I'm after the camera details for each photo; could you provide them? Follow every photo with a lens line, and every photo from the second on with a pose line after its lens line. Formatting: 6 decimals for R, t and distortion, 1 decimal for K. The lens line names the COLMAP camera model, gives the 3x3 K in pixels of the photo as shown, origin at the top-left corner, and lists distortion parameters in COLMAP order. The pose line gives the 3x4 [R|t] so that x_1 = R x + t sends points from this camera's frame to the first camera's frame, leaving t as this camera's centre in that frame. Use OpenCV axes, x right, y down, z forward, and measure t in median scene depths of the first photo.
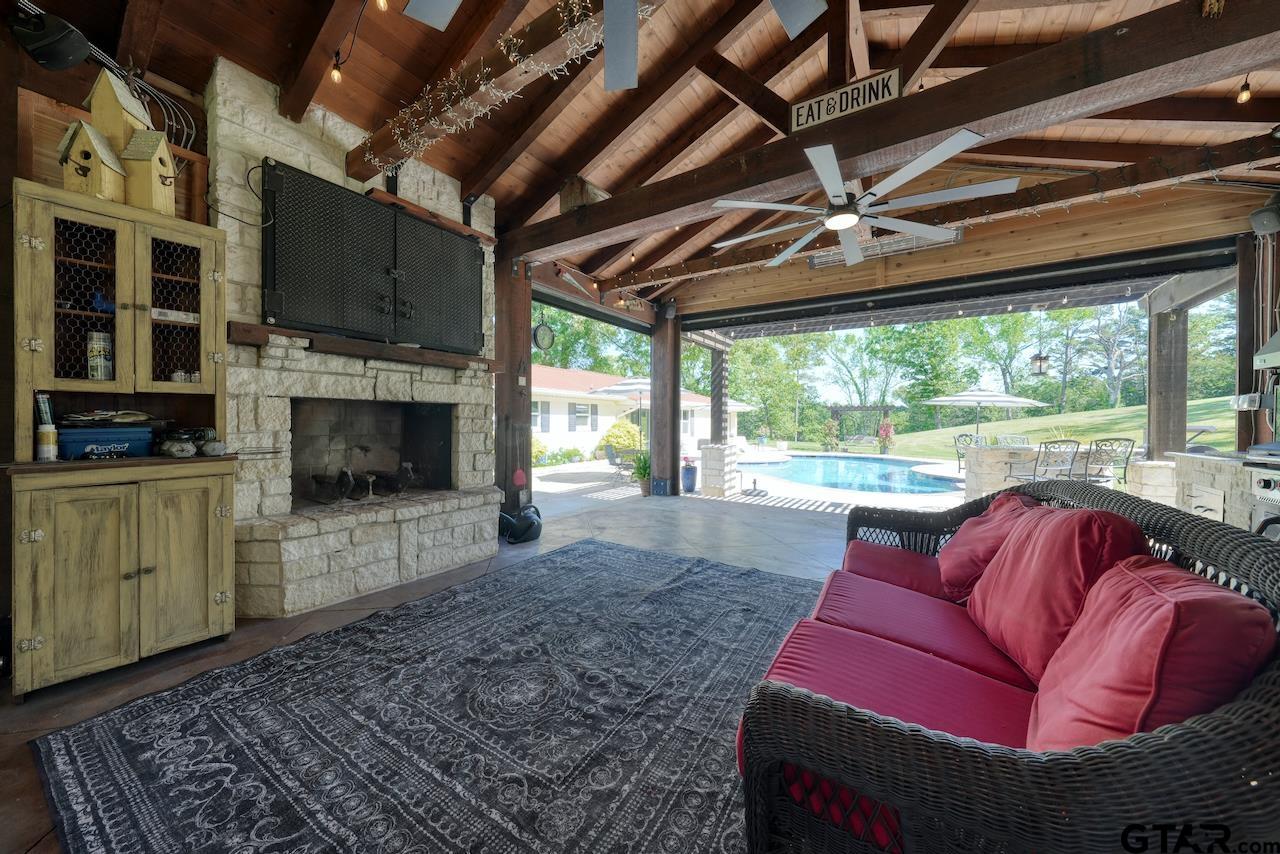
lens RADIAL K [[434.8, 0, 641.2], [0, 434.8, 424.5], [0, 0, 1]] dist [-0.004334, 0.000706]
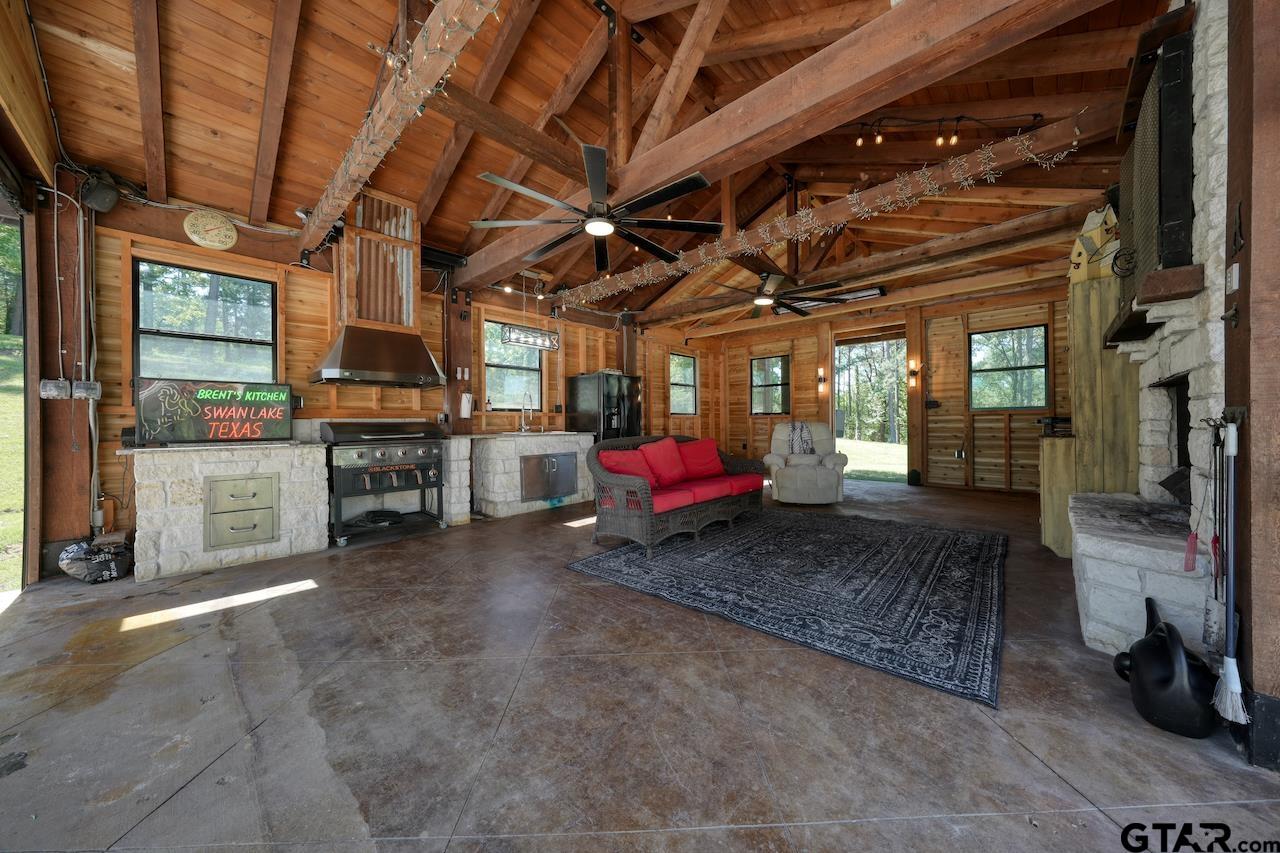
lens RADIAL K [[434.8, 0, 639.0], [0, 434.8, 424.3], [0, 0, 1]] dist [-0.004334, 0.000706]
pose [[-0.983402, 0.002740, 0.181419, 0.153575], [0.004104, 0.999966, 0.007143, 0.011839], [-0.181393, 0.007769, -0.983380, 1.907426]]
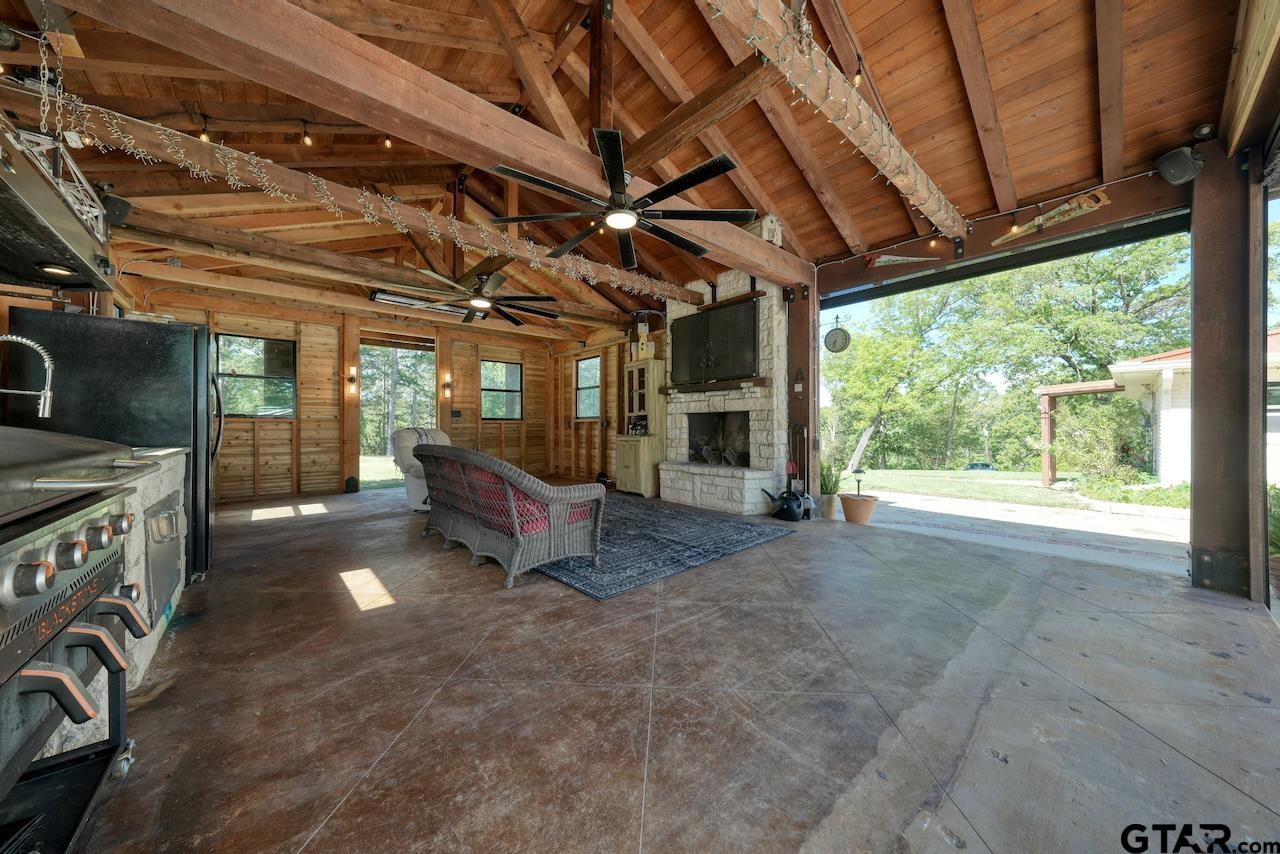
lens RADIAL K [[434.8, 0, 643.4], [0, 434.8, 428.1], [0, 0, 1]] dist [-0.004334, 0.000706]
pose [[-0.264082, -0.002611, -0.964497, 1.329988], [-0.004380, 0.999989, -0.001508, 0.018441], [0.964490, 0.003826, -0.264091, 1.226986]]
